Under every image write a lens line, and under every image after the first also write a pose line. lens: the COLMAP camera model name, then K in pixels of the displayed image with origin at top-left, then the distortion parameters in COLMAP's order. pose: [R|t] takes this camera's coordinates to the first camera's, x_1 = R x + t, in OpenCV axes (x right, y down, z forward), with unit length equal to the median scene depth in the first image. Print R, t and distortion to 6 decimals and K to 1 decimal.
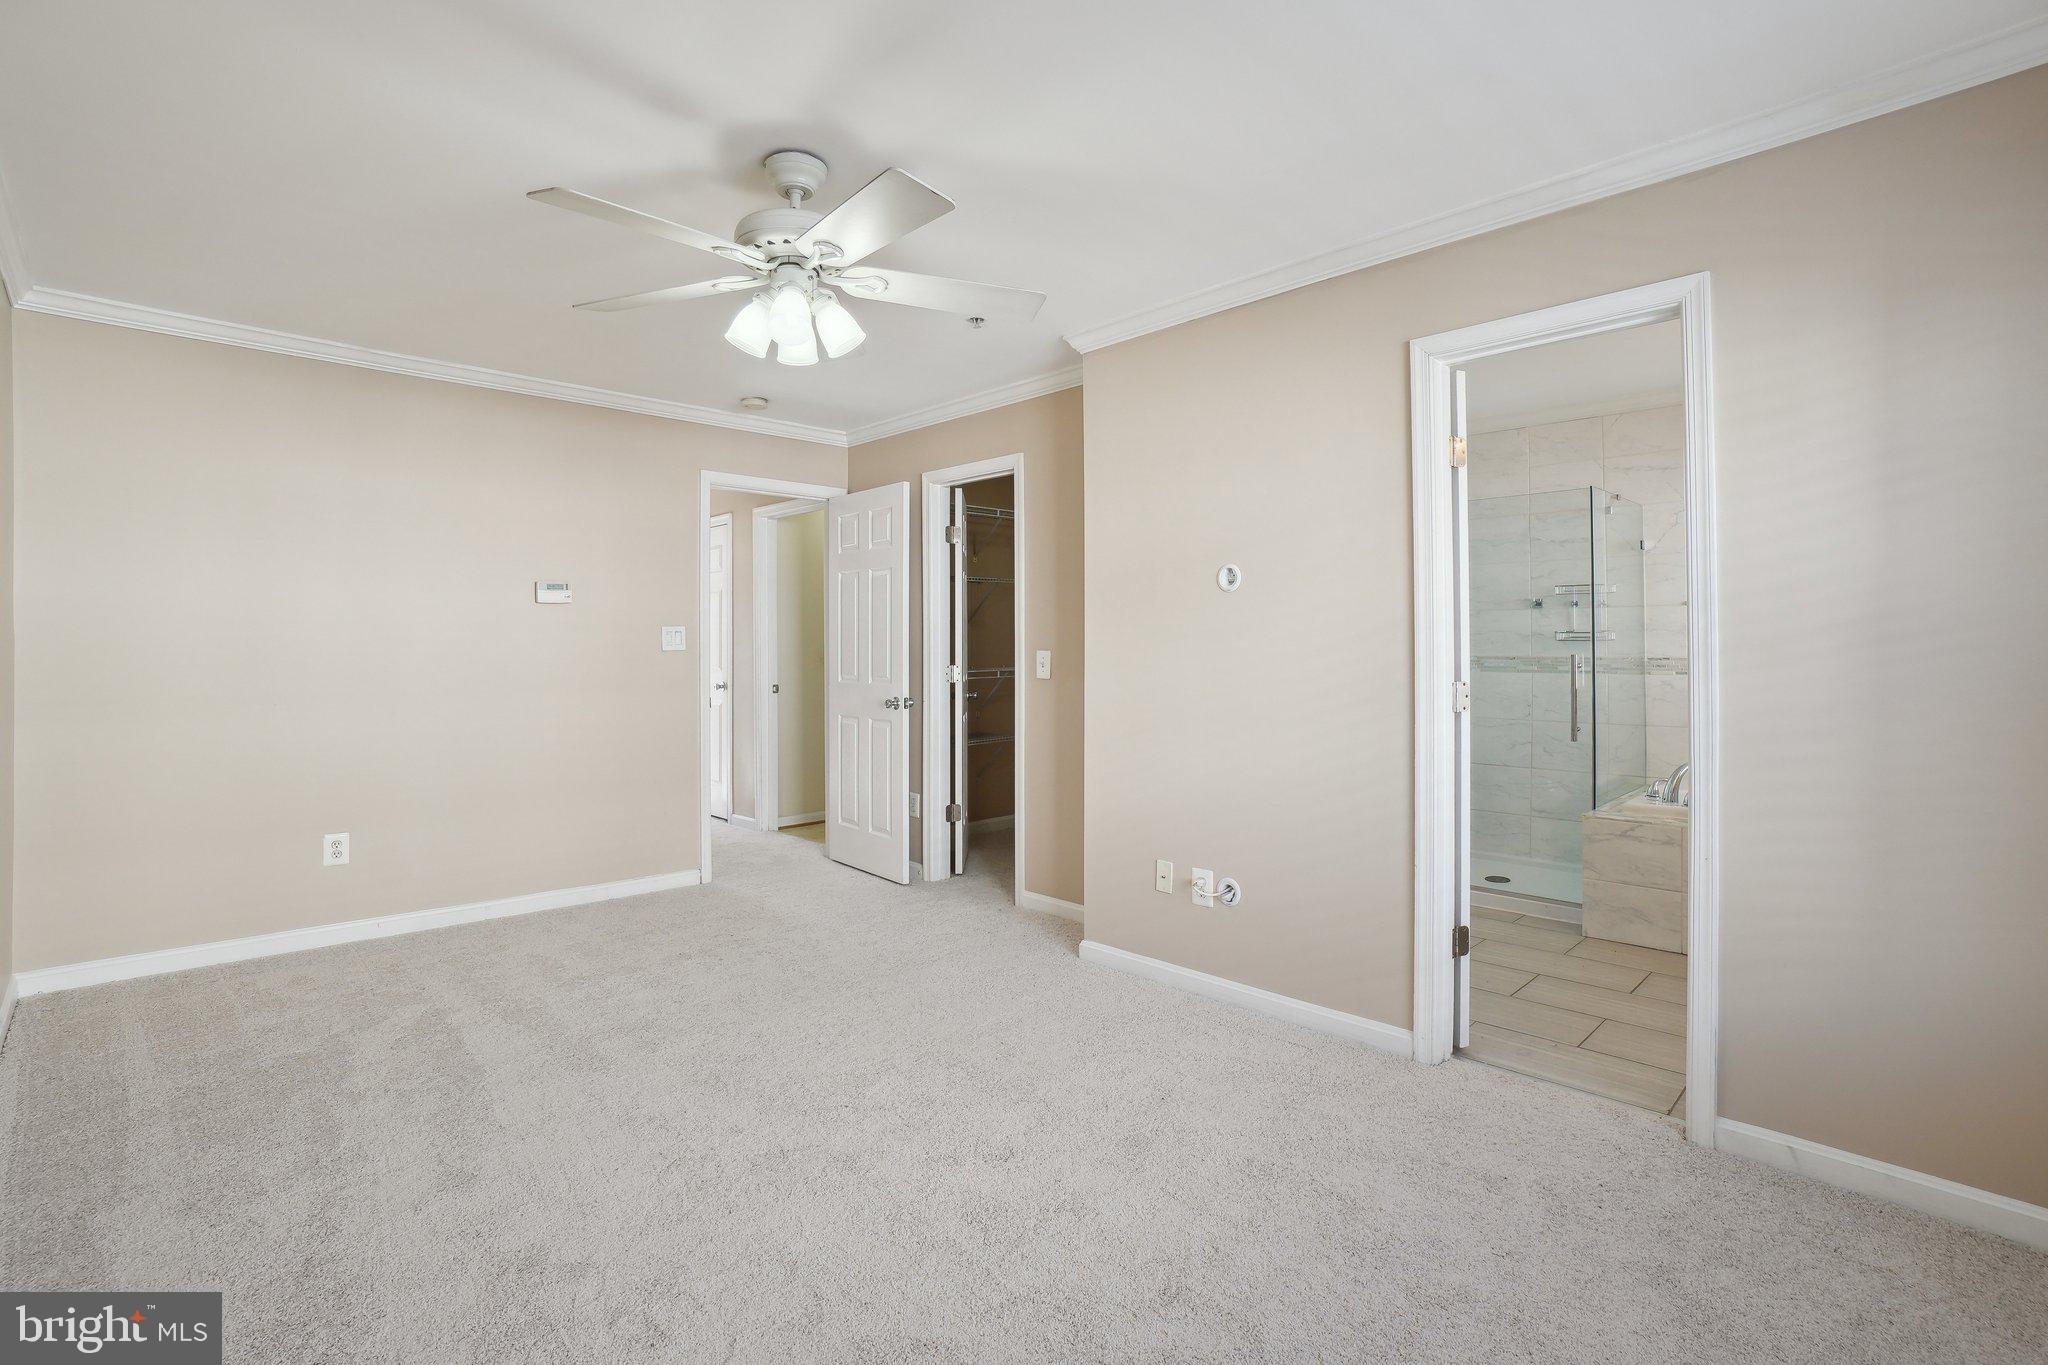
lens RADIAL K [[963.3, 0, 1006.1], [0, 963.3, 646.0], [0, 0, 1]] dist [-0.028161, 0.000732]
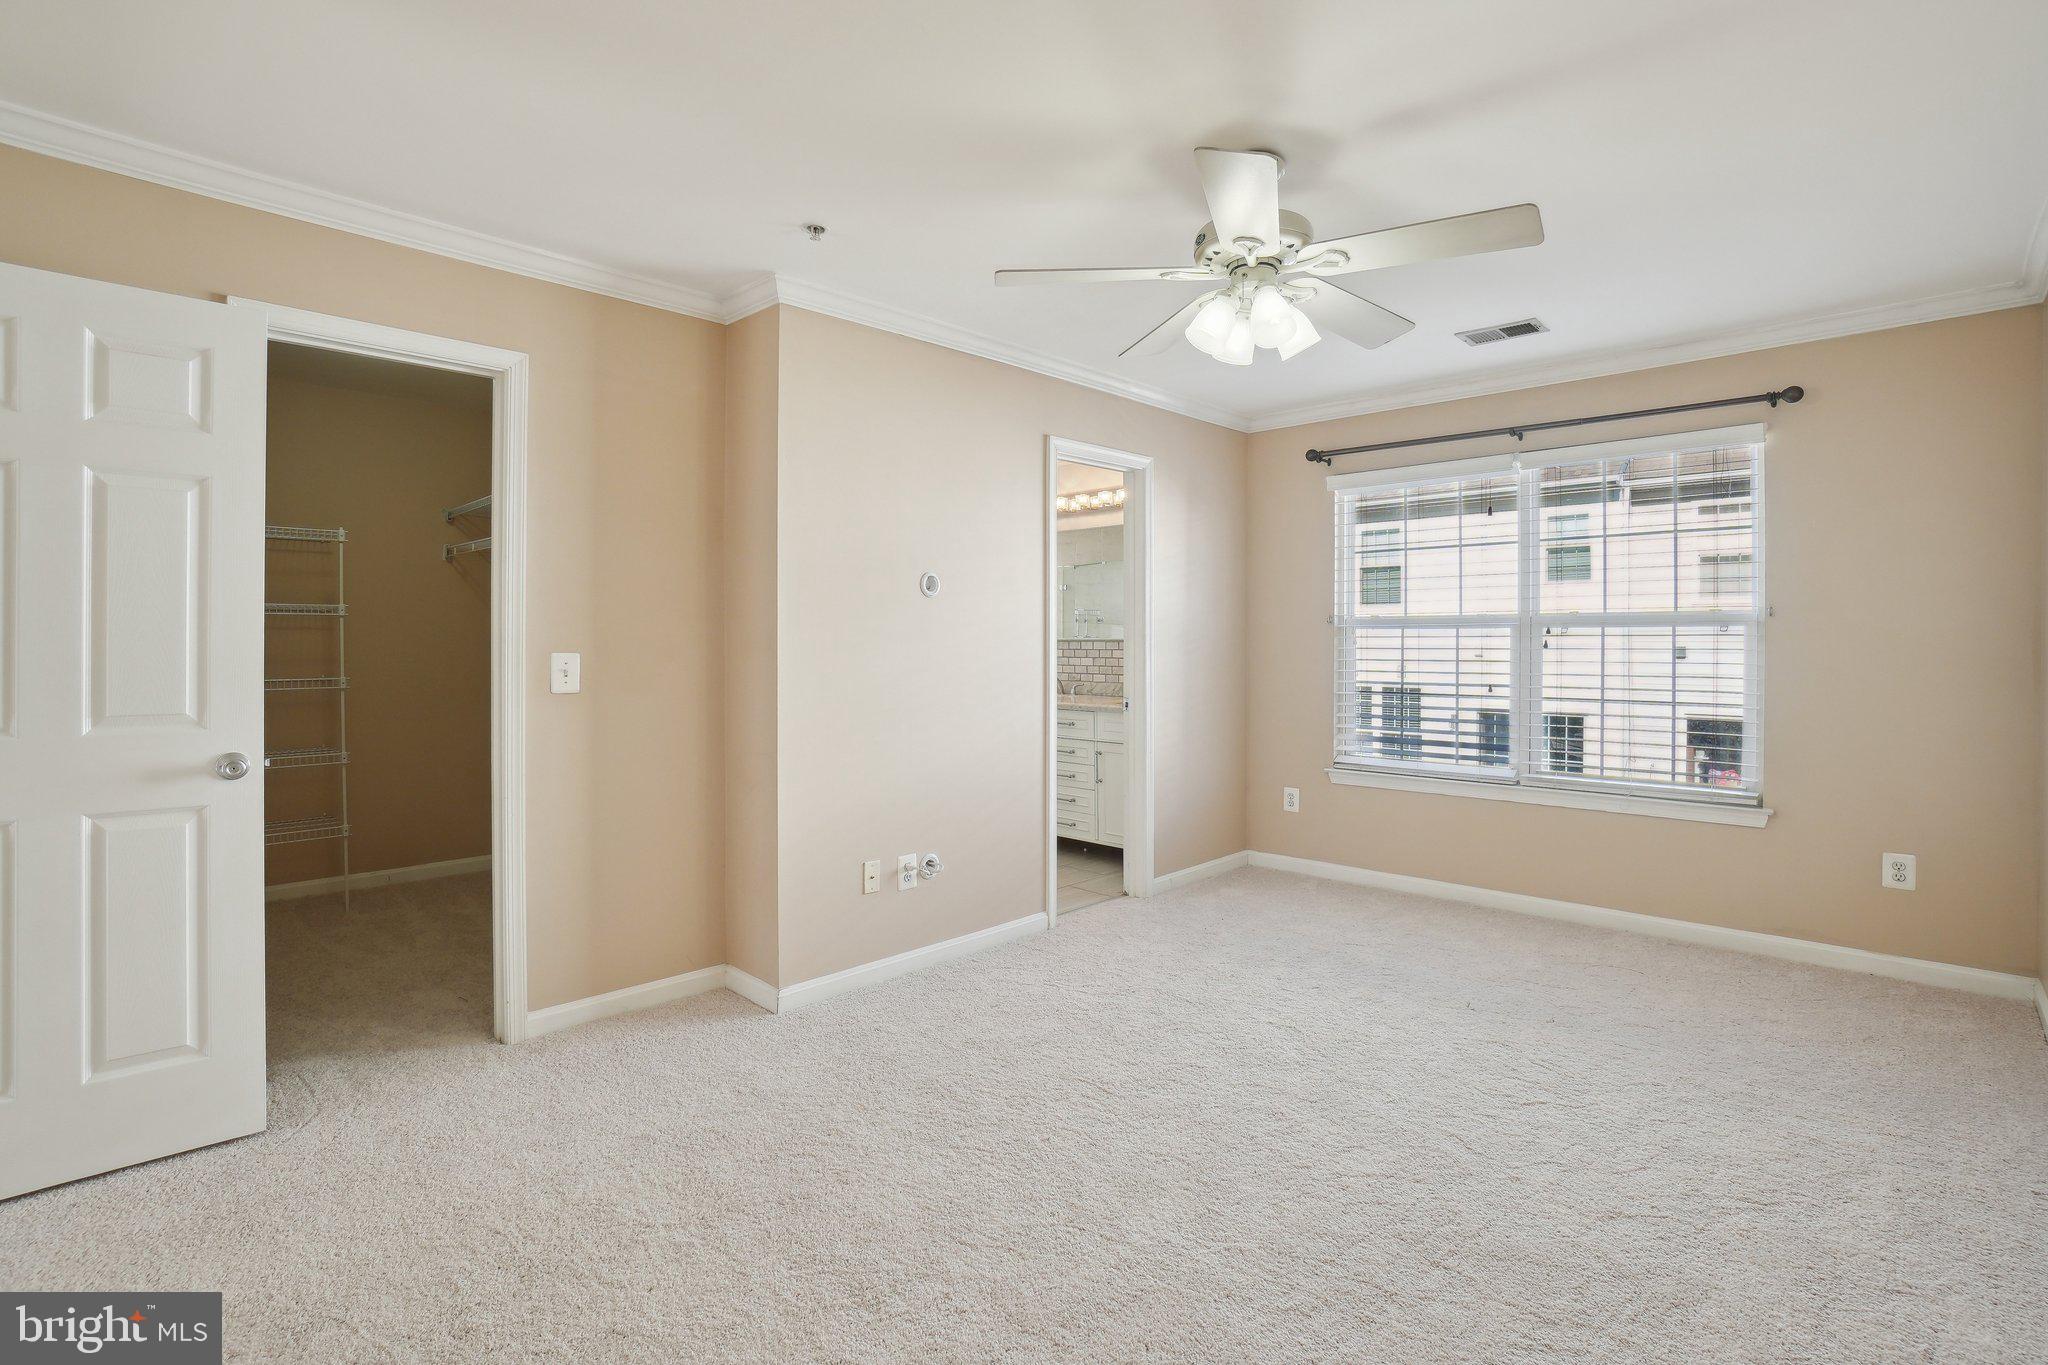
lens RADIAL K [[963.3, 0, 1006.1], [0, 963.3, 646.0], [0, 0, 1]] dist [-0.028161, 0.000732]
pose [[-0.030323, -0.002867, 0.999536, -0.677562], [-0.003370, 0.999990, 0.002766, -0.003113], [-0.999534, -0.003284, -0.030332, 0.719042]]
